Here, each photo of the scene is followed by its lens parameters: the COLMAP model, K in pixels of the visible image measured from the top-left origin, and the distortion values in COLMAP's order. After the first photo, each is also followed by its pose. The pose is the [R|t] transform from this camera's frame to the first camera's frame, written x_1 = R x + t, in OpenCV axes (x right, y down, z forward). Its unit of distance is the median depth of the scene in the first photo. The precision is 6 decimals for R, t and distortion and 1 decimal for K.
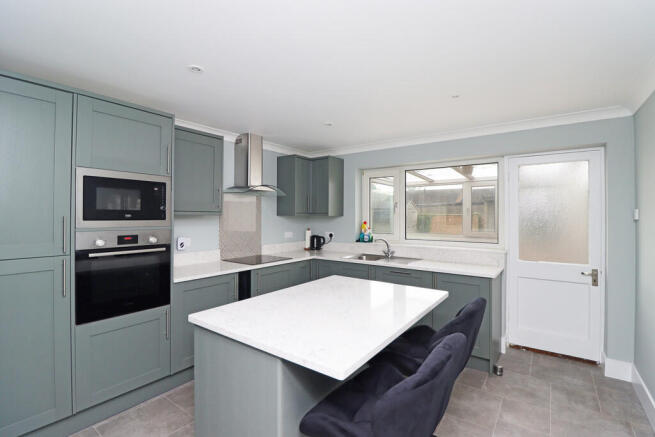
lens RADIAL K [[301.7, 0, 327.1], [0, 301.7, 216.1], [0, 0, 1]] dist [-0.002548, -0.000243]
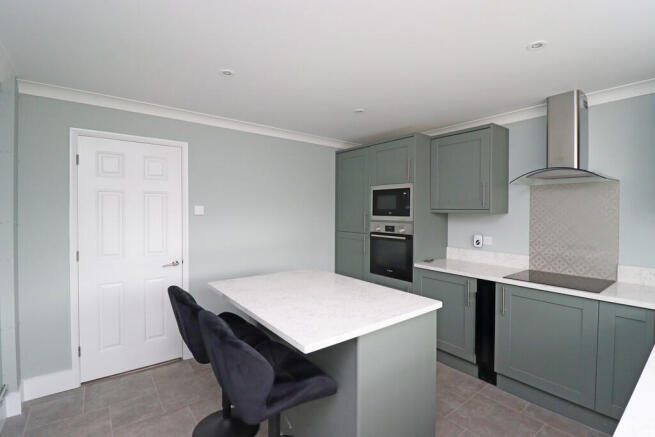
lens RADIAL K [[301.7, 0, 326.7], [0, 301.7, 215.0], [0, 0, 1]] dist [-0.002548, -0.000243]
pose [[-0.268899, 0.004737, -0.963157, 0.846202], [-0.009212, 0.999930, 0.007490, 0.000635], [0.963124, 0.010887, -0.268836, 1.051508]]
